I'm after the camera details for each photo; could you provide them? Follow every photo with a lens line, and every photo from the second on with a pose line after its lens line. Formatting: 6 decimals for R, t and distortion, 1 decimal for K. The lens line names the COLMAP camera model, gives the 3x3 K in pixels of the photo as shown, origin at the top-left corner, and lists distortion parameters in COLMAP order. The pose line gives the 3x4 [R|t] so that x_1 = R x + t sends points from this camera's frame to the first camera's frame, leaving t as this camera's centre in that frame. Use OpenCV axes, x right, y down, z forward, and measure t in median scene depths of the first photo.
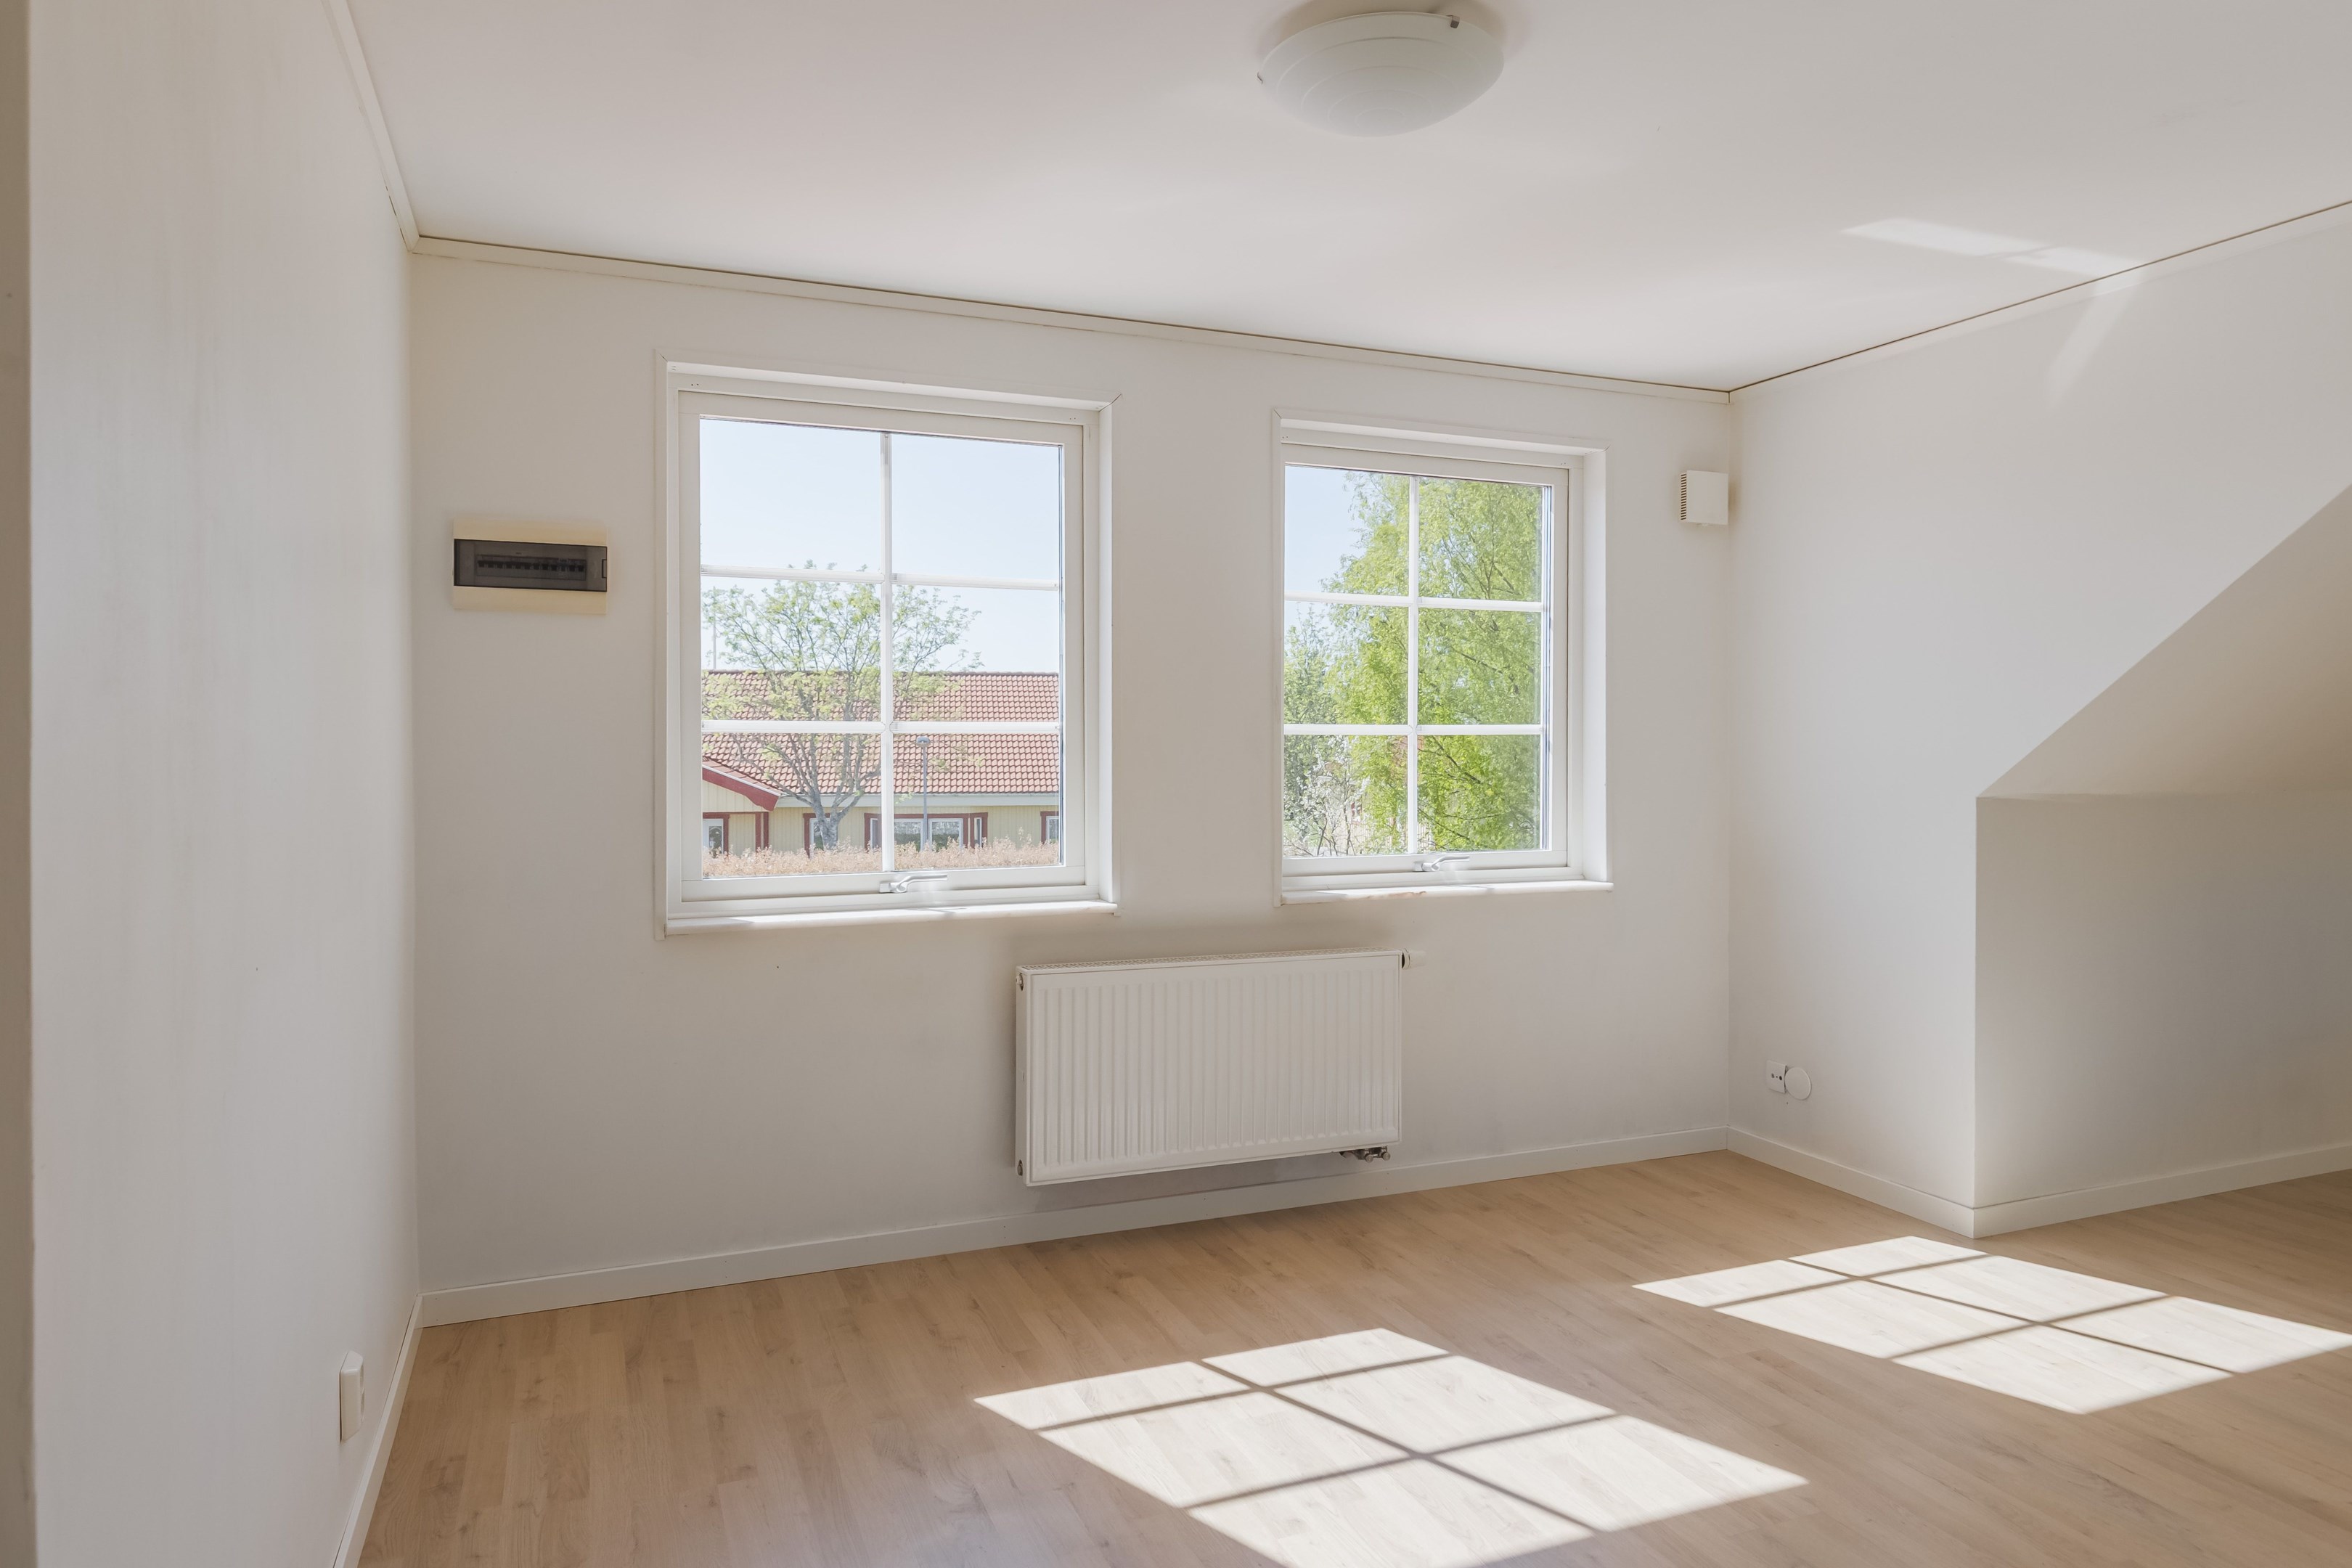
lens RADIAL K [[1500.7, 0, 1179.4], [0, 1500.7, 776.5], [0, 0, 1]] dist [0.006587, -0.004018]
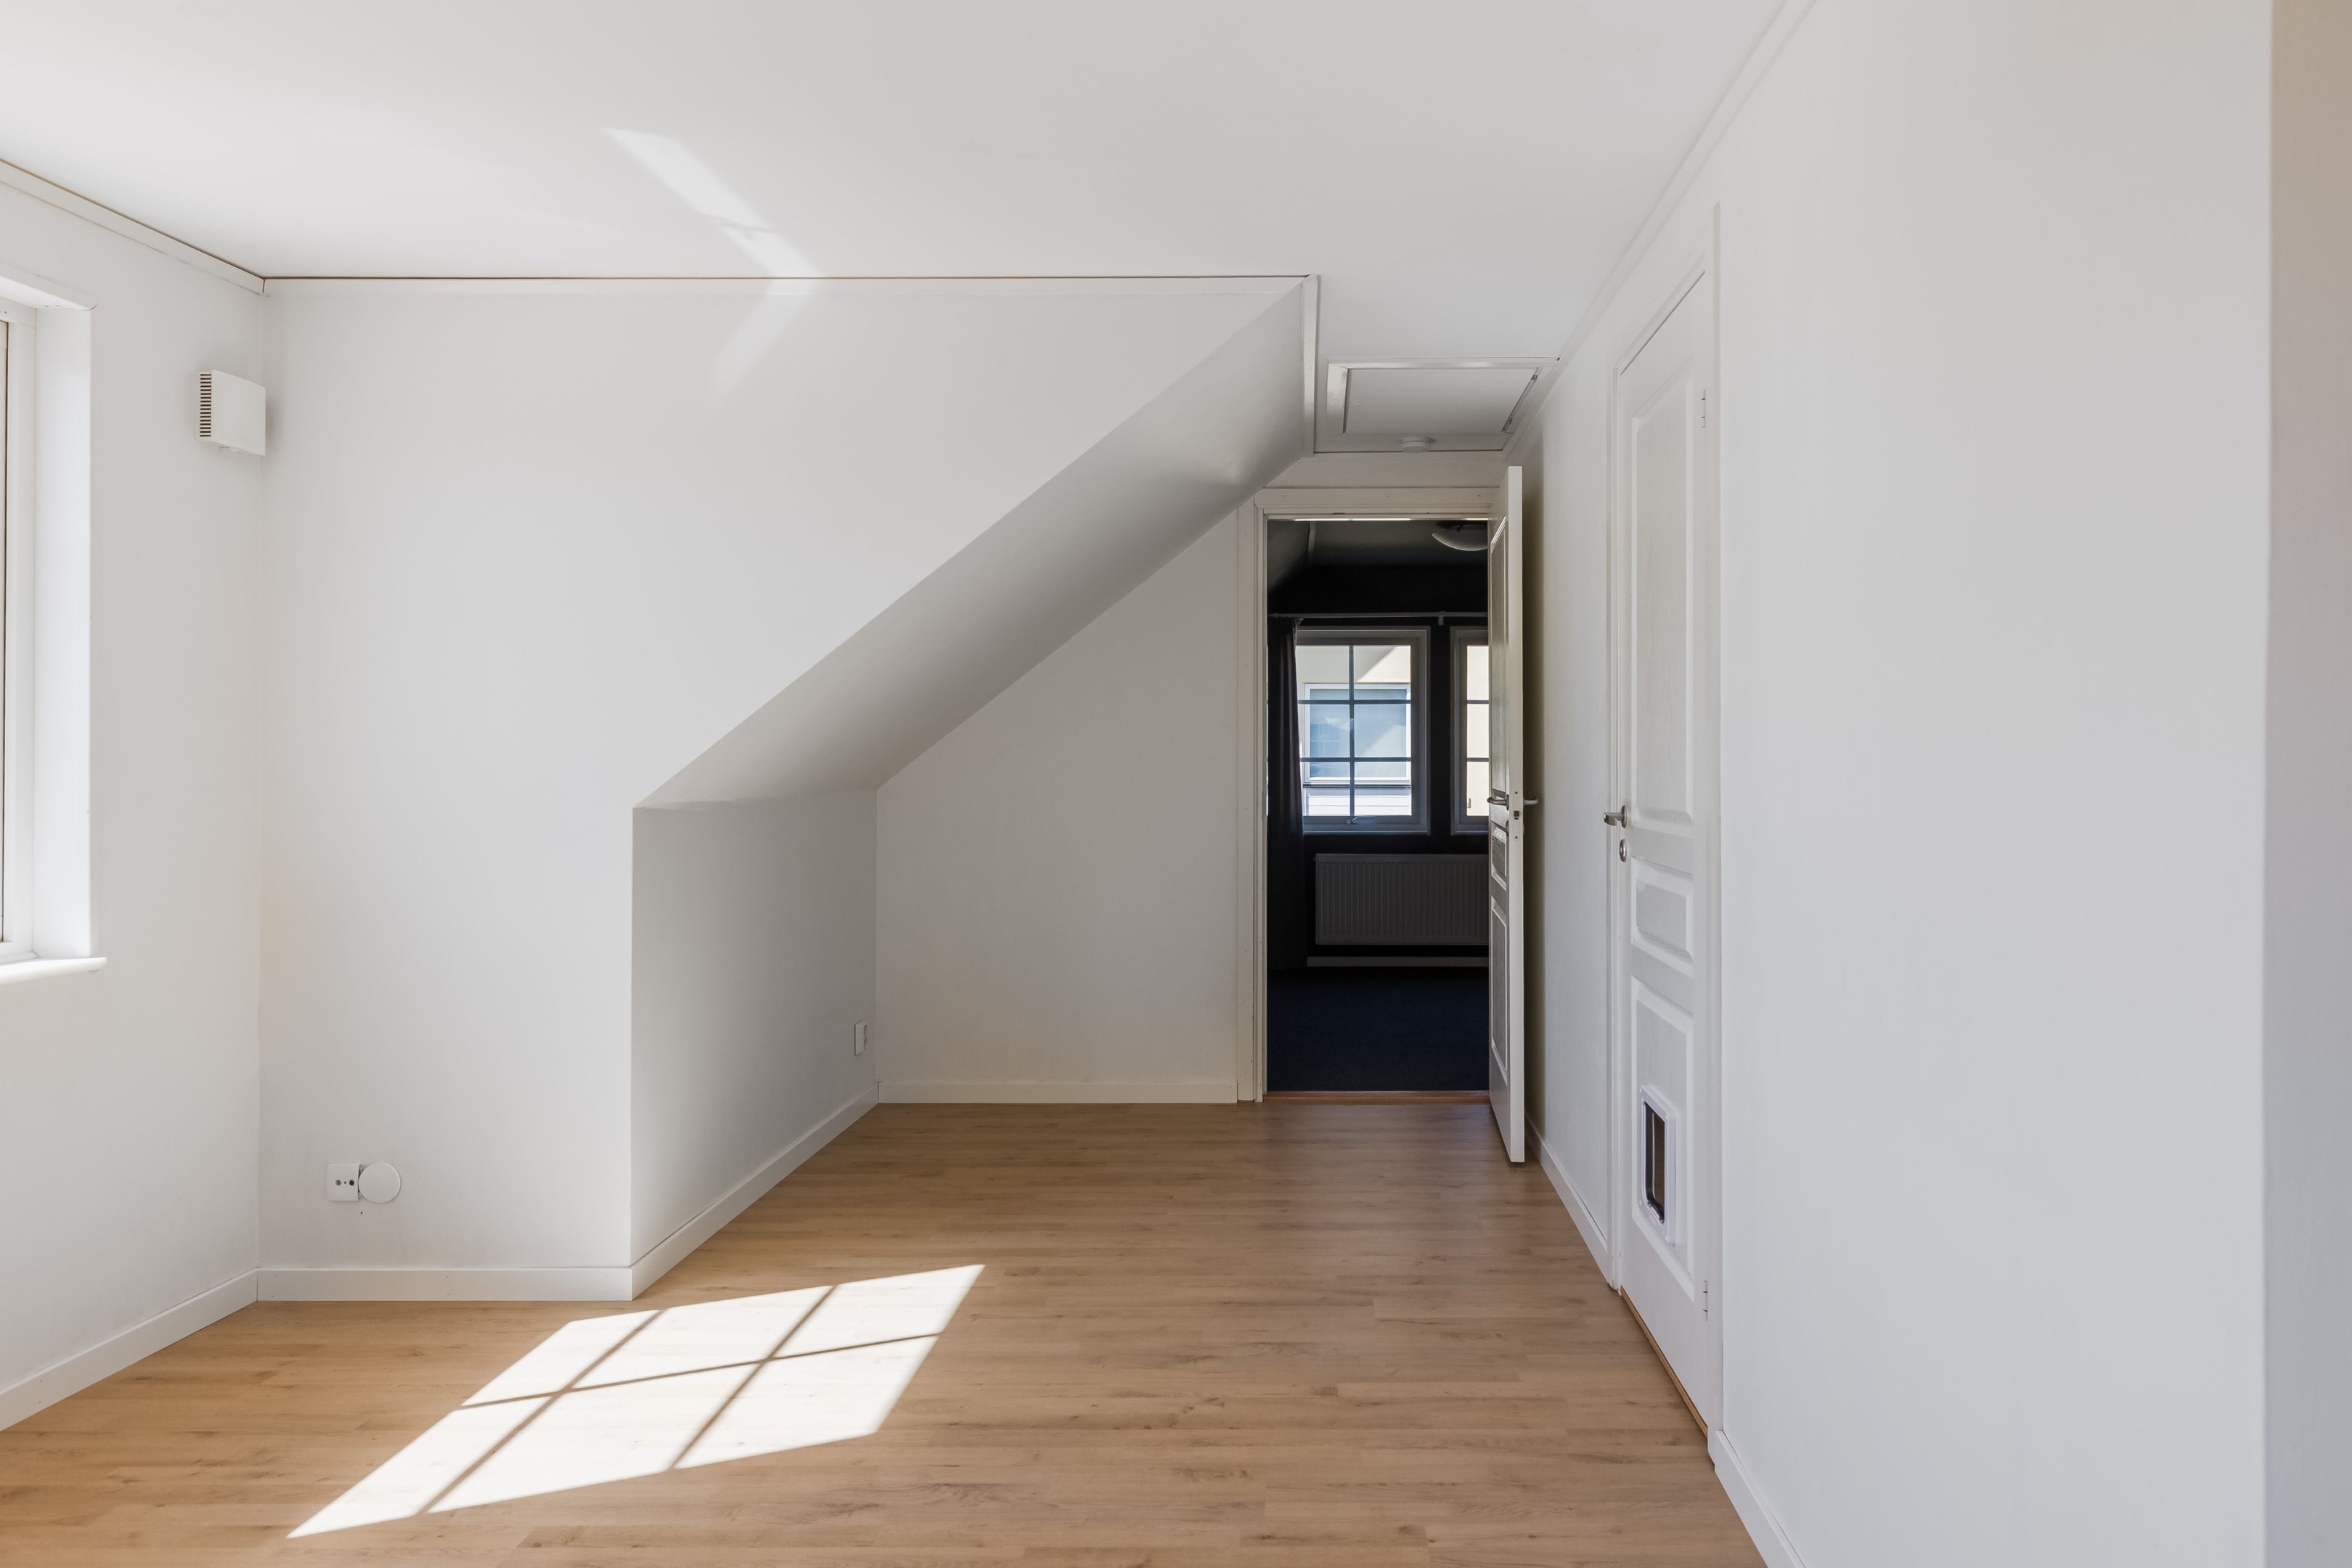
lens RADIAL K [[1500.7, 0, 1211.8], [0, 1500.7, 747.0], [0, 0, 1]] dist [0.006587, -0.004018]
pose [[0.362256, 0.005956, 0.932060, -0.189423], [0.026151, 0.999521, -0.016551, 0.001665], [-0.931712, 0.030370, 0.361927, 0.354090]]
